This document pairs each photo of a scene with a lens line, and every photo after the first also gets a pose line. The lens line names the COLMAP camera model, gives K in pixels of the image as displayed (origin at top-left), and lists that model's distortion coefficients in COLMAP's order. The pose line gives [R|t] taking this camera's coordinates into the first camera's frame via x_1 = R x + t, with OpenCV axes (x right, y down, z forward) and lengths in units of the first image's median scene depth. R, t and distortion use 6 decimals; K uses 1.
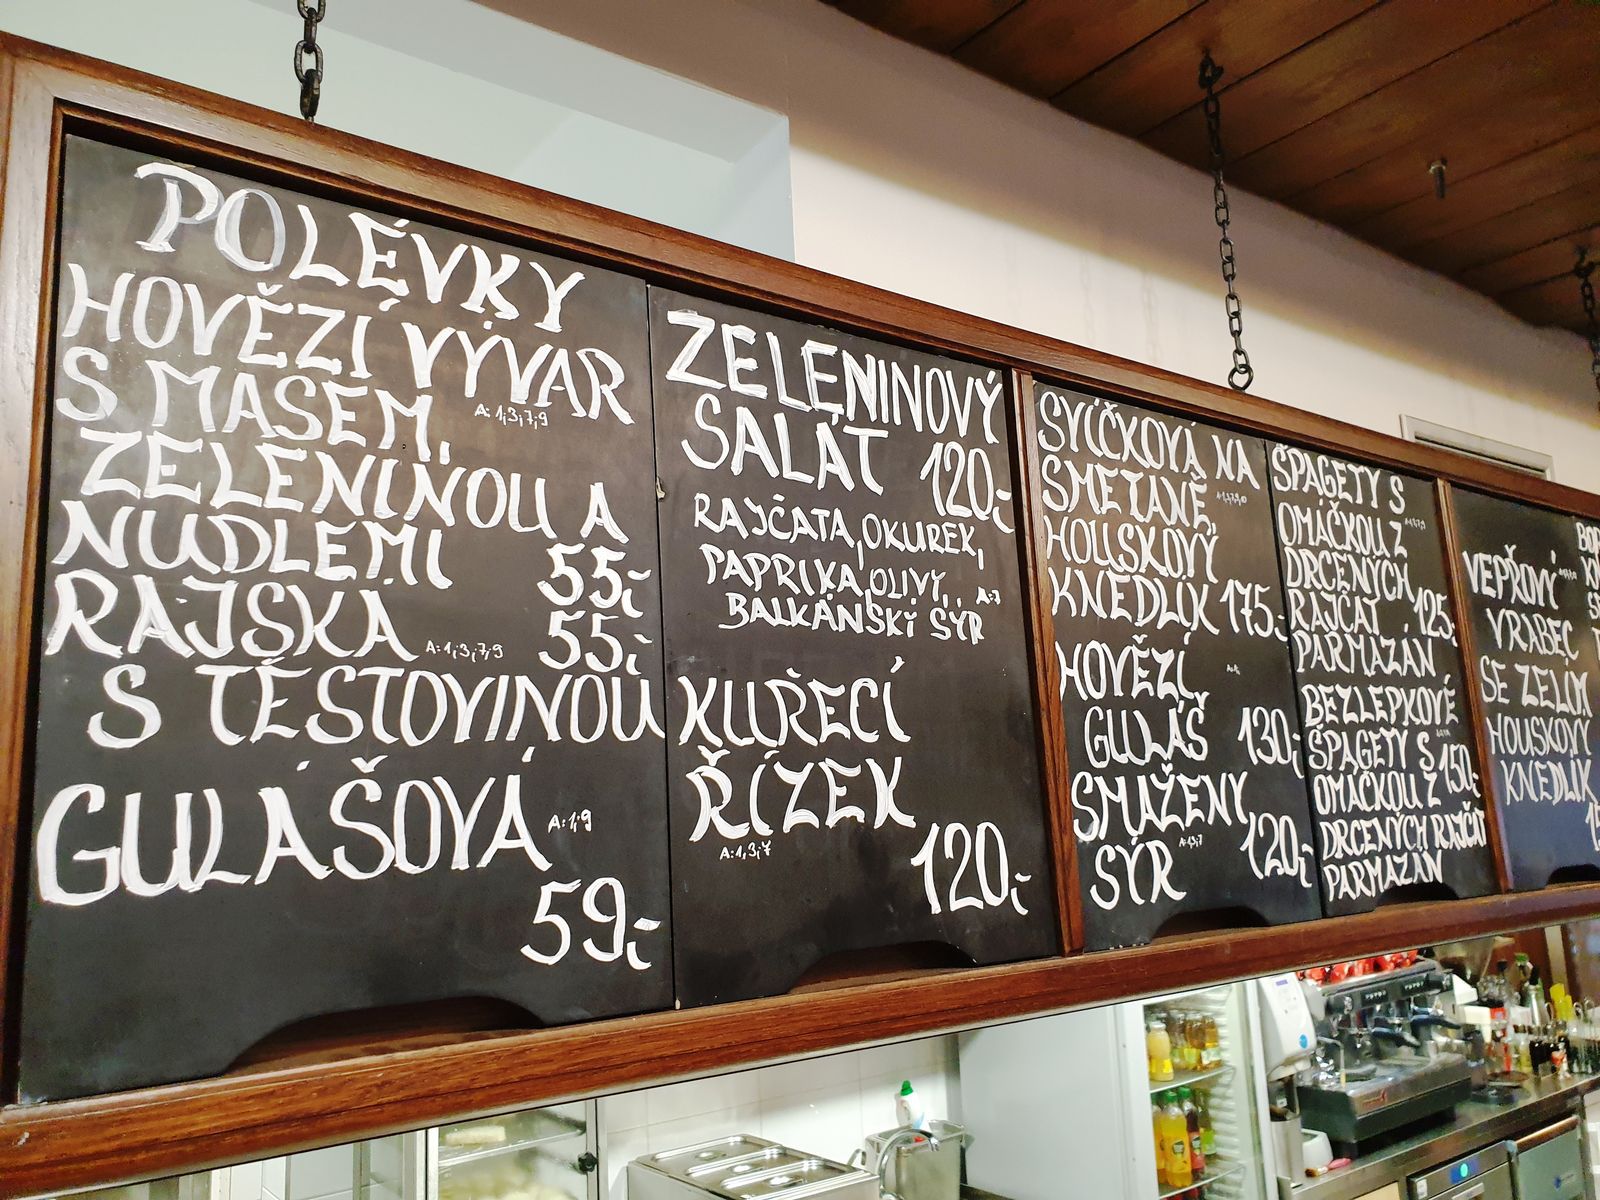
lens RADIAL K [[1240.5, 0, 798.8], [0, 1240.5, 608.4], [0, 0, 1]] dist [0.025474, 0.007397]
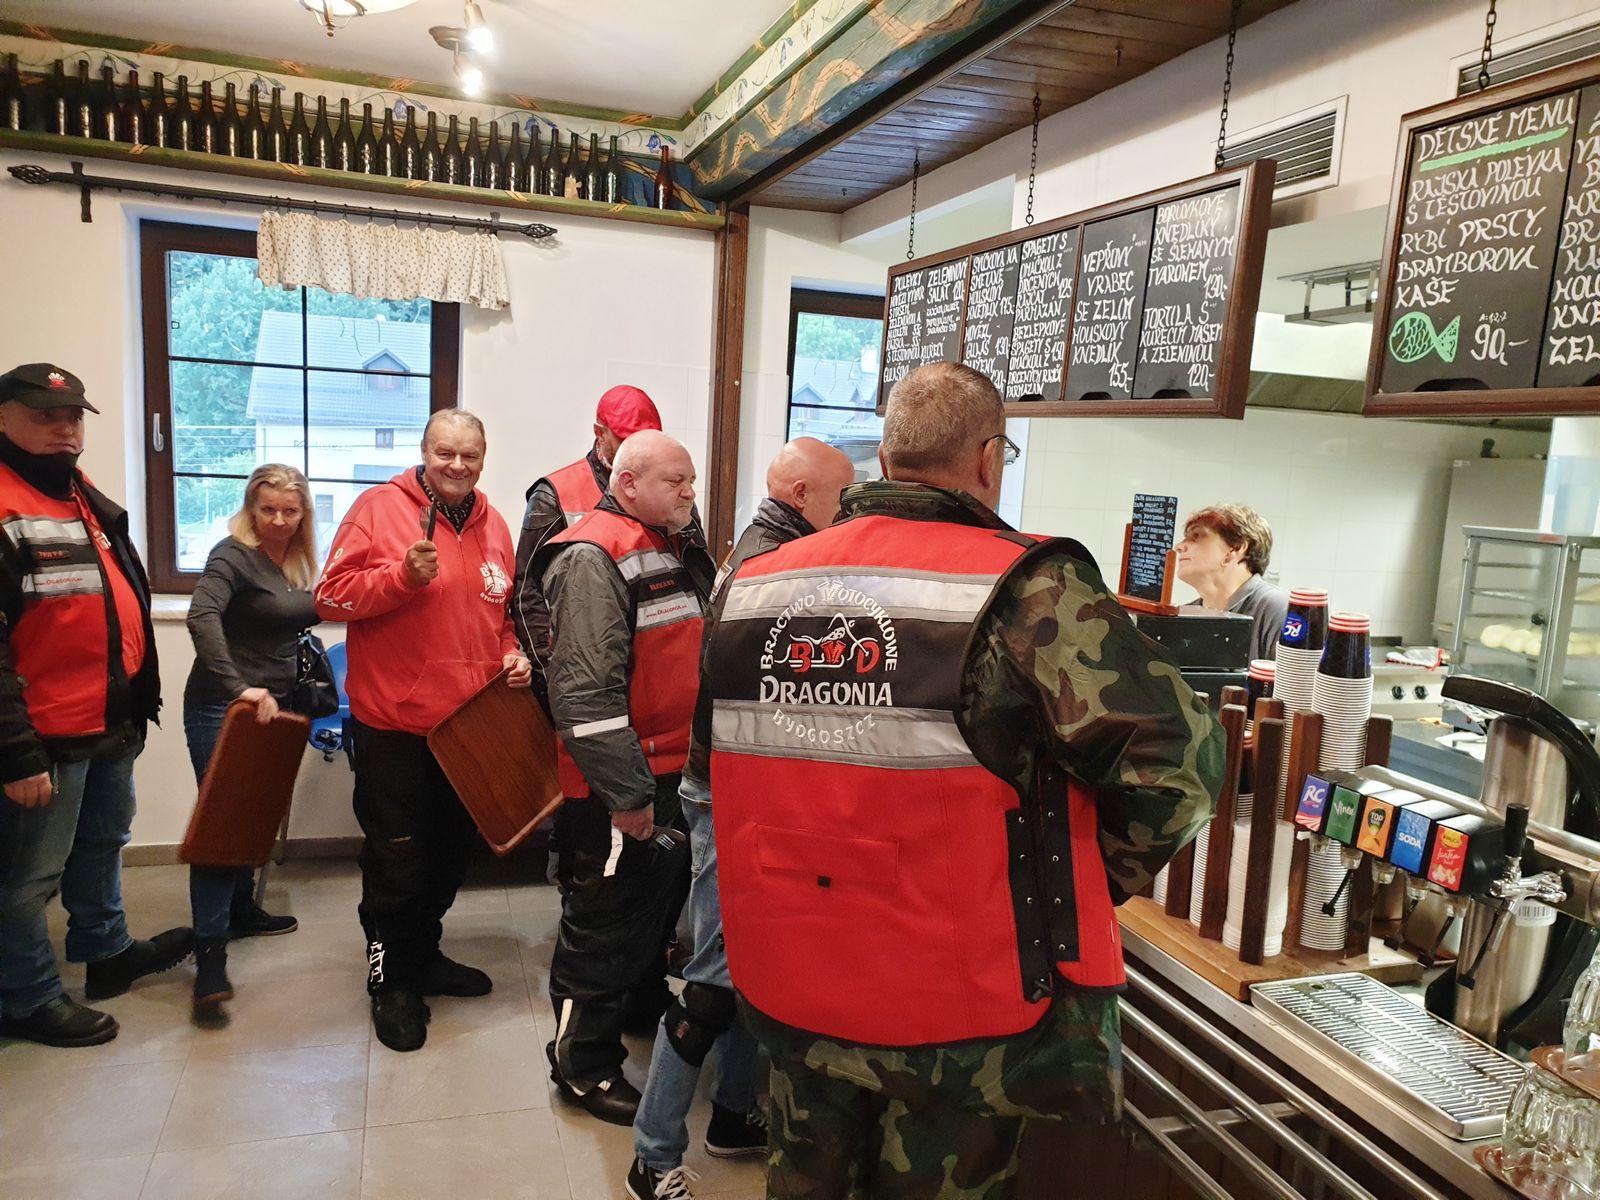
lens RADIAL K [[1240.5, 0, 796.4], [0, 1240.5, 603.6], [0, 0, 1]] dist [0.025474, 0.007397]
pose [[-0.322358, 0.139965, -0.936213, 3.260071], [0.101268, 0.988432, 0.112903, 0.307017], [0.941185, -0.058414, -0.332803, 1.359945]]
